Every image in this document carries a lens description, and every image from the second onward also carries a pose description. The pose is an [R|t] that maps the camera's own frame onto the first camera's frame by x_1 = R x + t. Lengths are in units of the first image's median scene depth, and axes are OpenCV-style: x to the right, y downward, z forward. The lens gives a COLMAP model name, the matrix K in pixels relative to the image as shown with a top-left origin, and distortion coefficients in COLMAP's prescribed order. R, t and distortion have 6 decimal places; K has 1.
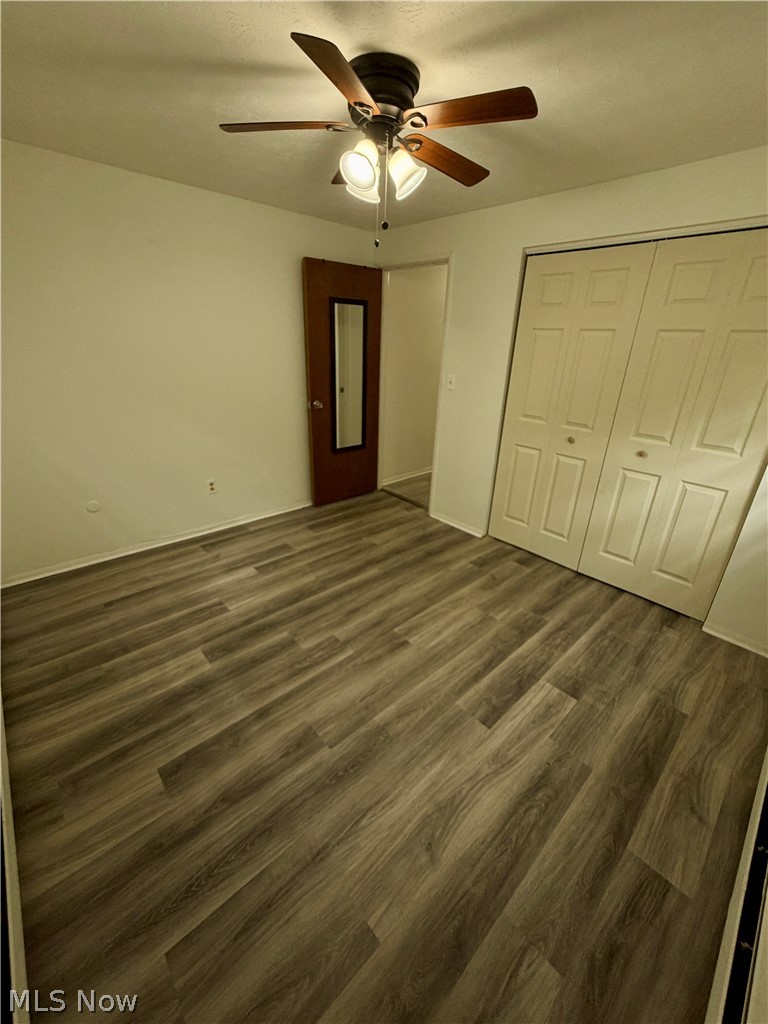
lens RADIAL K [[409.3, 0, 384.5], [0, 409.3, 508.1], [0, 0, 1]] dist [-0.003586, -0.000353]
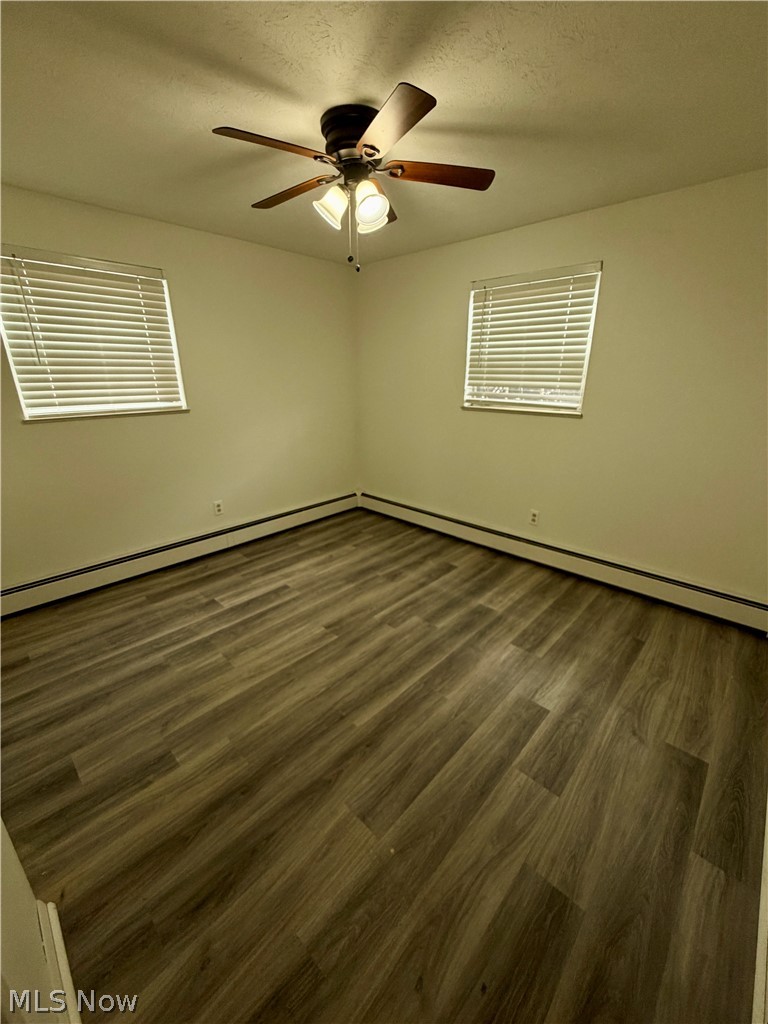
lens RADIAL K [[409.3, 0, 384.5], [0, 409.3, 508.1], [0, 0, 1]] dist [-0.003586, -0.000353]
pose [[-0.997100, -0.013535, -0.074892, -0.013794], [-0.059336, 0.754481, 0.653635, -0.642821], [0.047657, 0.656183, -0.753096, 1.636283]]
